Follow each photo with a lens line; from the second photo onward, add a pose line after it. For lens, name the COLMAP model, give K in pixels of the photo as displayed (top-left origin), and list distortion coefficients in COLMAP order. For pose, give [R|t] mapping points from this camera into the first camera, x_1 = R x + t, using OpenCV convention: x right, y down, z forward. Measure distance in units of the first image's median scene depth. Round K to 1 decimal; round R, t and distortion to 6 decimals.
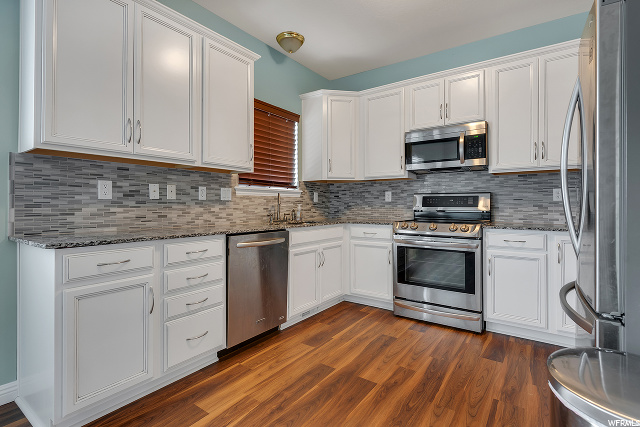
lens RADIAL K [[276.6, 0, 320.5], [0, 276.6, 200.8], [0, 0, 1]] dist [0.001942, 0.000025]
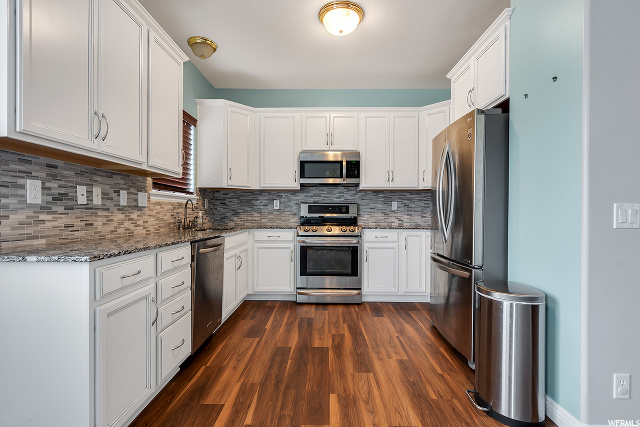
lens RADIAL K [[256.7, 0, 320.8], [0, 256.7, 210.6], [0, 0, 1]] dist [0.003021, -0.000042]
pose [[0.866973, 0.006633, 0.498311, -0.251384], [-0.011893, 0.999902, 0.007381, -0.000666], [-0.498213, -0.012325, 0.866967, -0.021798]]
